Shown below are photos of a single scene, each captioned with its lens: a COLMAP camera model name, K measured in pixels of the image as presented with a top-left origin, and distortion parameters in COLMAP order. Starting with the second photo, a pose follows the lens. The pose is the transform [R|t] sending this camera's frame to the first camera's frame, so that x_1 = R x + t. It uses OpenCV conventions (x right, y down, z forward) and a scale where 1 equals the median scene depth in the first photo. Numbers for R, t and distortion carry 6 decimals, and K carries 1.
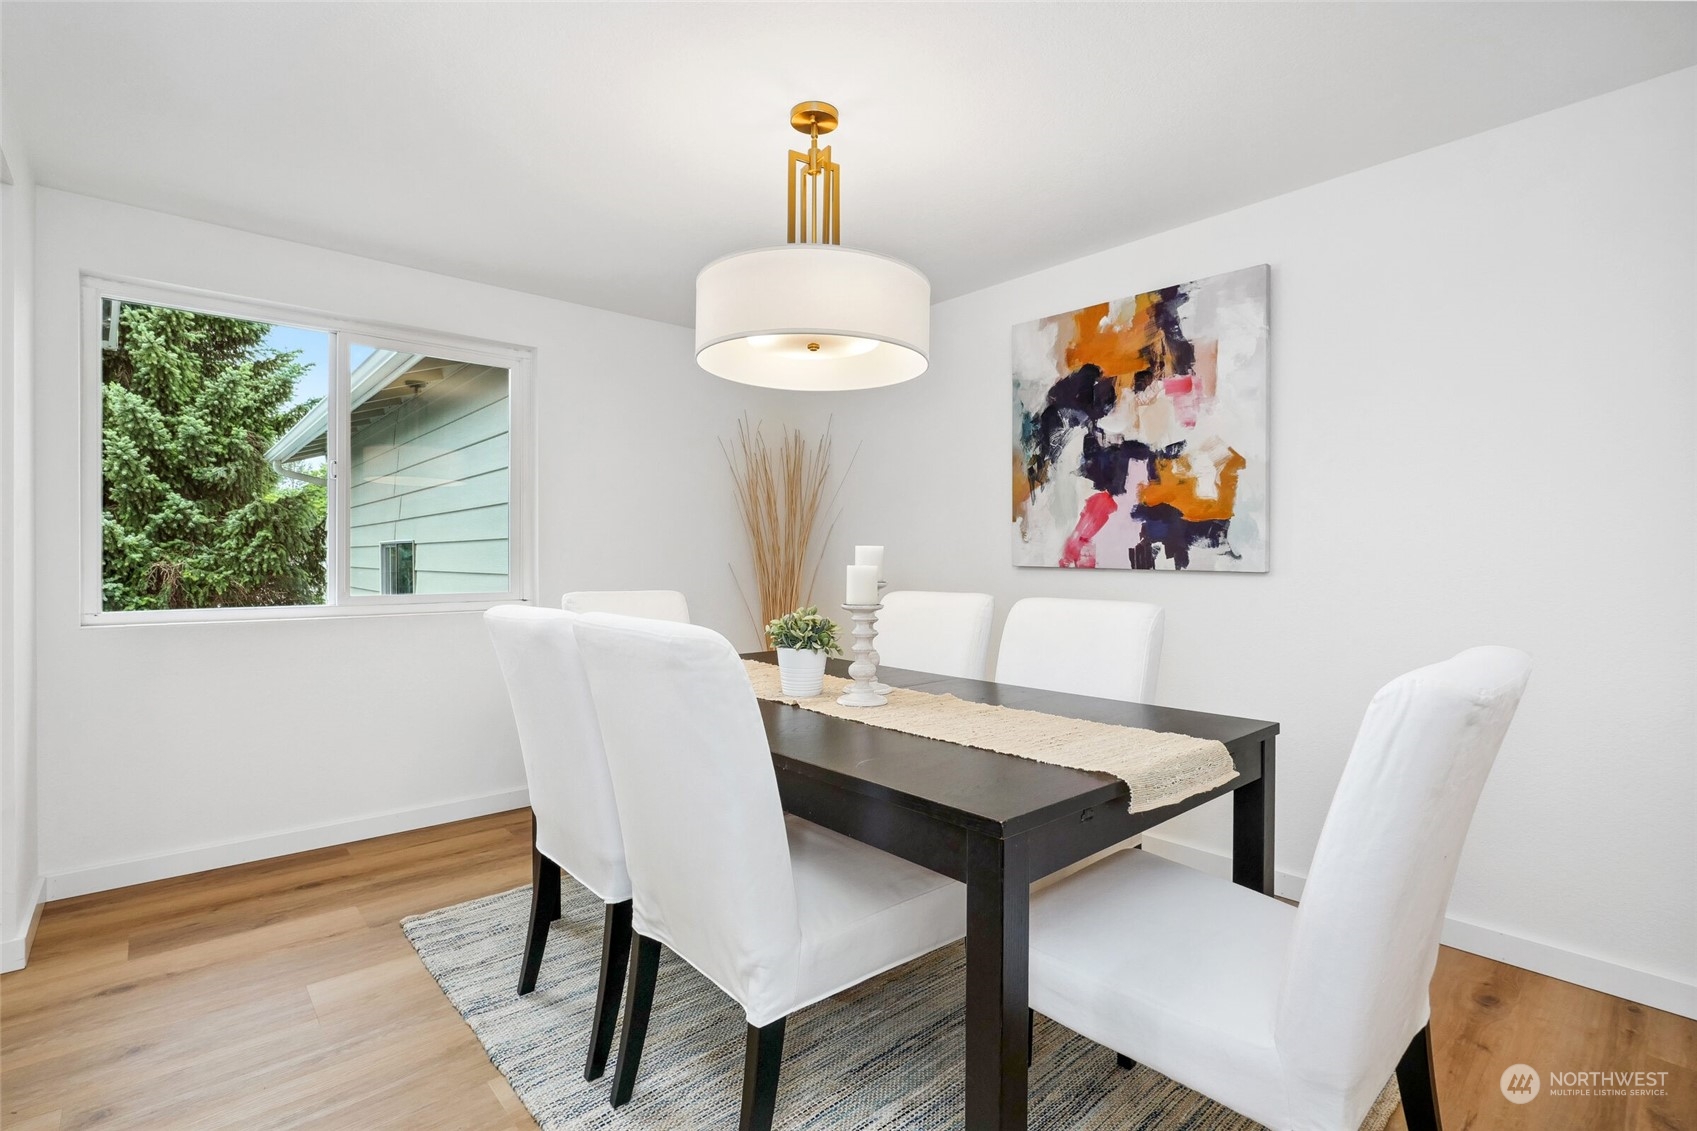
lens RADIAL K [[783.8, 0, 848.0], [0, 783.8, 567.5], [0, 0, 1]] dist [-0.026175, -0.000321]
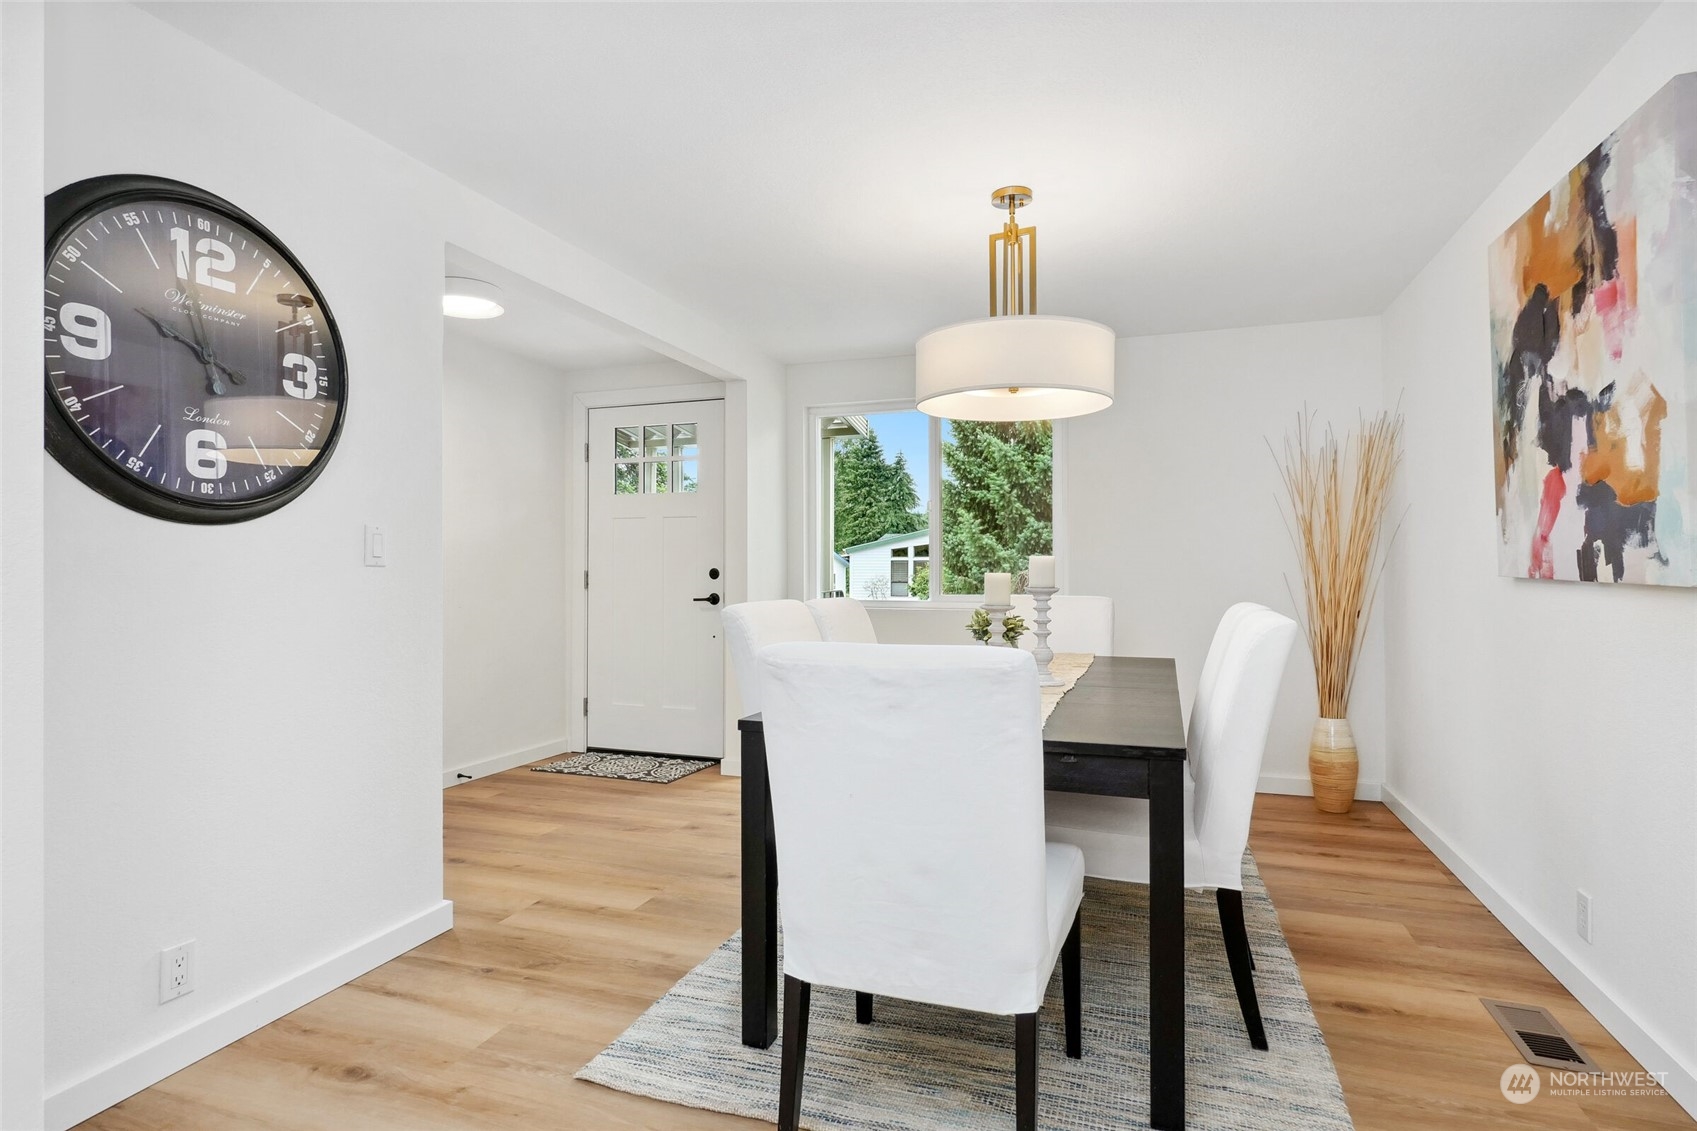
lens RADIAL K [[873.4, 0, 849.8], [0, 873.4, 563.6], [0, 0, 1]] dist [-0.001041, 0.000073]
pose [[0.486656, -0.005399, -0.873577, 0.710135], [-0.009506, 0.999889, -0.011475, 0.001435], [0.873542, 0.013889, 0.486551, 0.097709]]
